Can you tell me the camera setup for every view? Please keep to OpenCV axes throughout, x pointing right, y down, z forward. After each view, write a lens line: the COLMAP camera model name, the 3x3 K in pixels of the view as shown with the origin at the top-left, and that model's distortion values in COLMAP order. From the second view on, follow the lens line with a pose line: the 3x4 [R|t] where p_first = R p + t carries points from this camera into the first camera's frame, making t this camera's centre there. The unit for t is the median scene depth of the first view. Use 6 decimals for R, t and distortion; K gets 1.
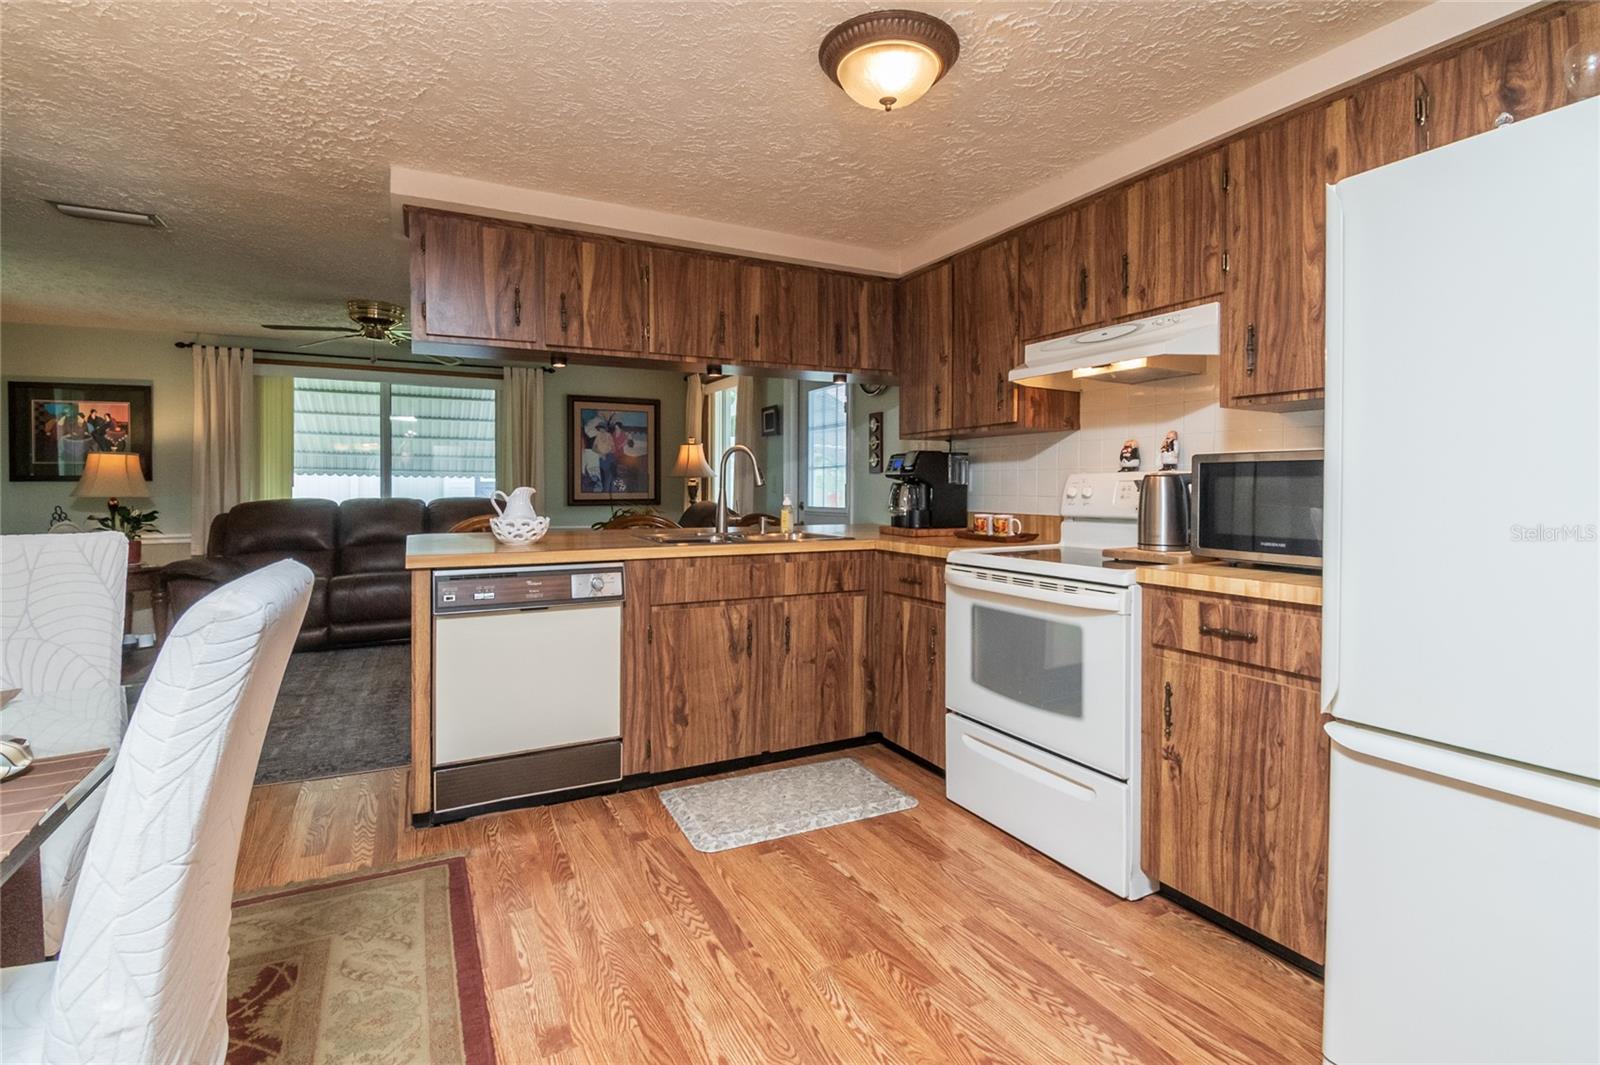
lens RADIAL K [[732.5, 0, 790.2], [0, 732.5, 500.7], [0, 0, 1]] dist [0.004245, -0.012503]
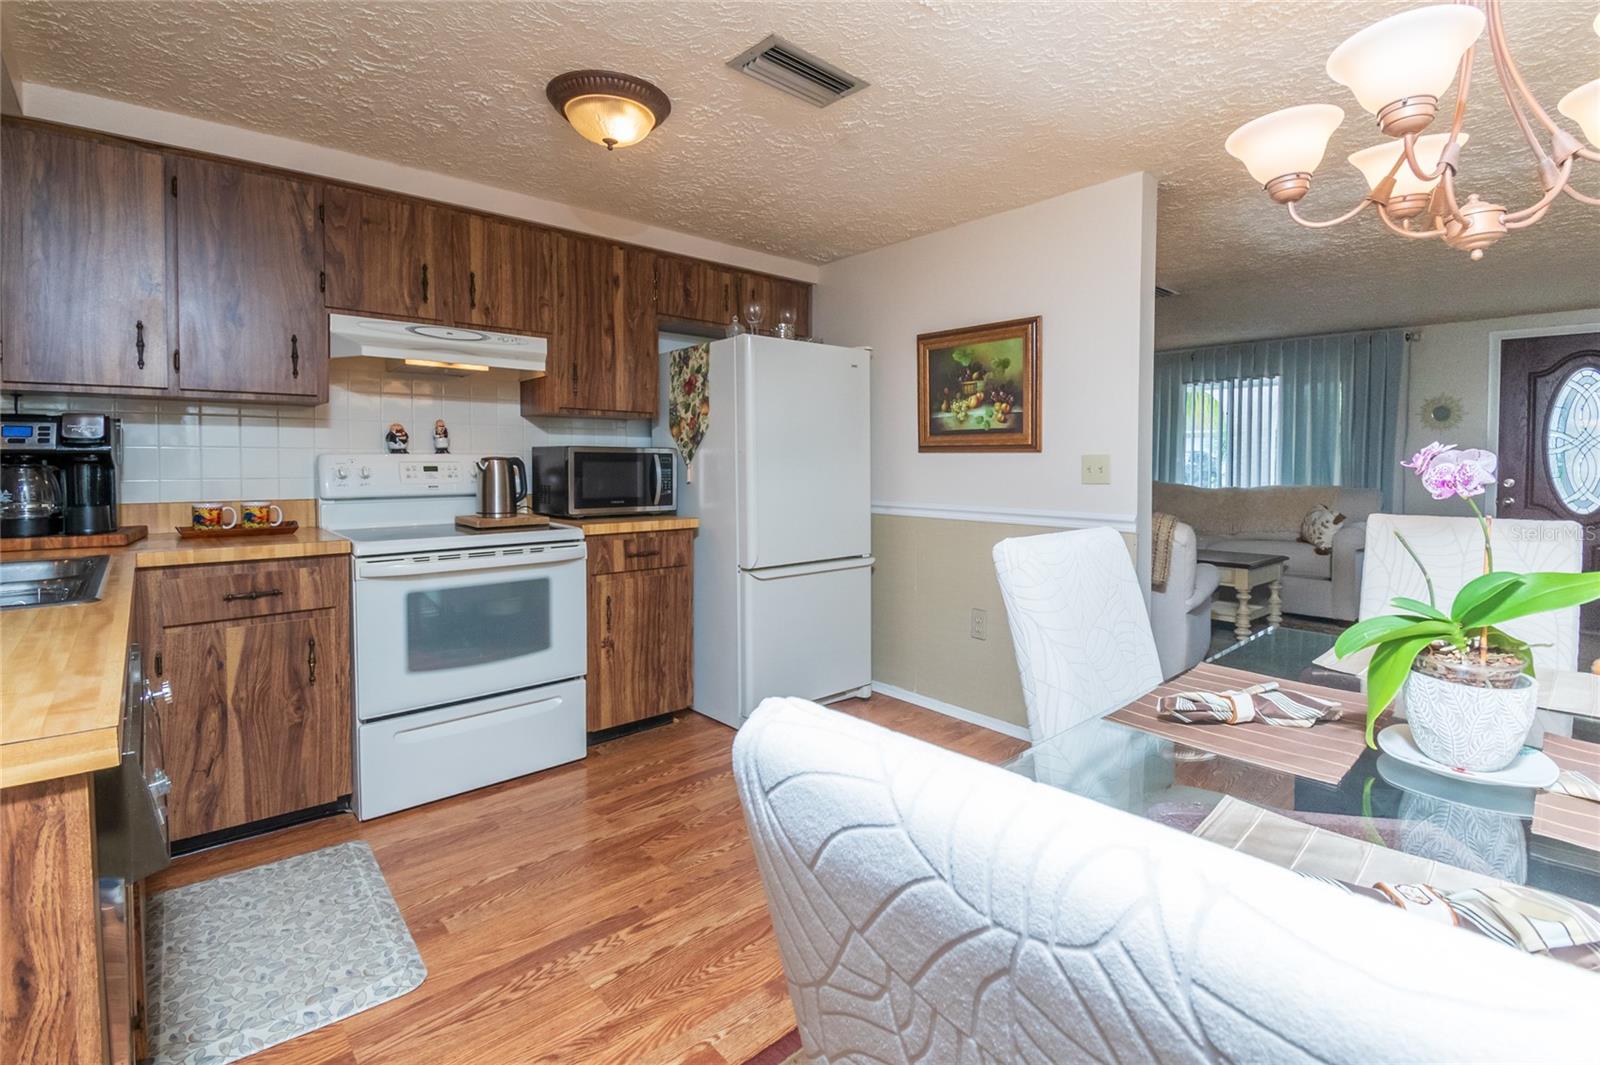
lens RADIAL K [[732.5, 0, 817.0], [0, 732.5, 497.8], [0, 0, 1]] dist [0.004245, -0.012503]
pose [[-0.262745, -0.051574, 0.963486, -0.801445], [0.011428, 0.998334, 0.056556, -0.029522], [-0.964798, 0.025870, -0.261718, 0.729573]]
